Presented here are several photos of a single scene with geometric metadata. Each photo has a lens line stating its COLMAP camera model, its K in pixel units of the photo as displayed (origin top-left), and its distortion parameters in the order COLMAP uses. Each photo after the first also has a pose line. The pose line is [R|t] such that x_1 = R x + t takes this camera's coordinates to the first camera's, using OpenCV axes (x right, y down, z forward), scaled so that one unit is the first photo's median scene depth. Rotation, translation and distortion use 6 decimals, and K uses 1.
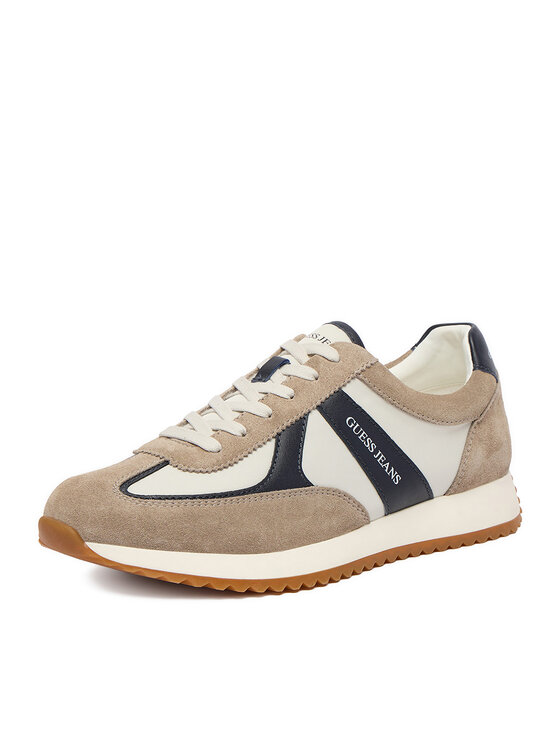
lens RADIAL K [[1666.6, 0, 280.0], [0, 1666.6, 373.0], [0, 0, 1]] dist [-0.006195, -0.057566]
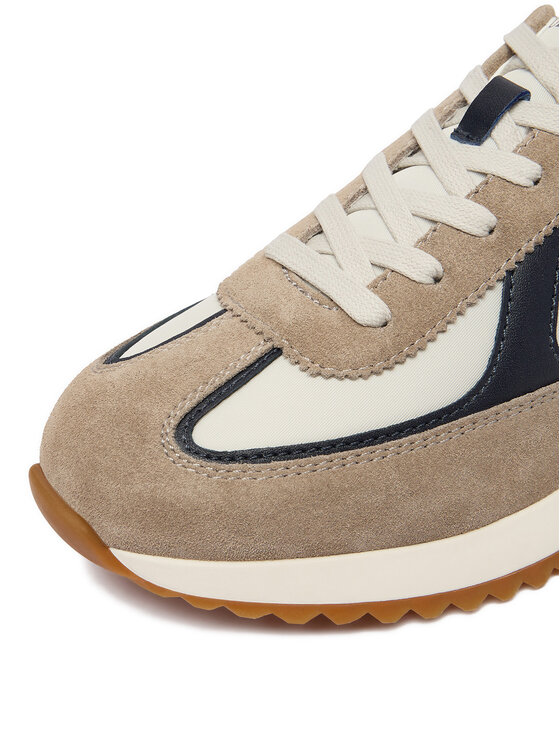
lens RADIAL K [[1090.0, 0, 280.0], [0, 1090.0, 373.0], [0, 0, 1]] dist [-0.008954, -0.084222]
pose [[0.989877, 0.008671, -0.141663, -0.021985], [0.049609, 0.914033, 0.402595, -0.067408], [0.132976, -0.405547, 0.904350, 0.703263]]
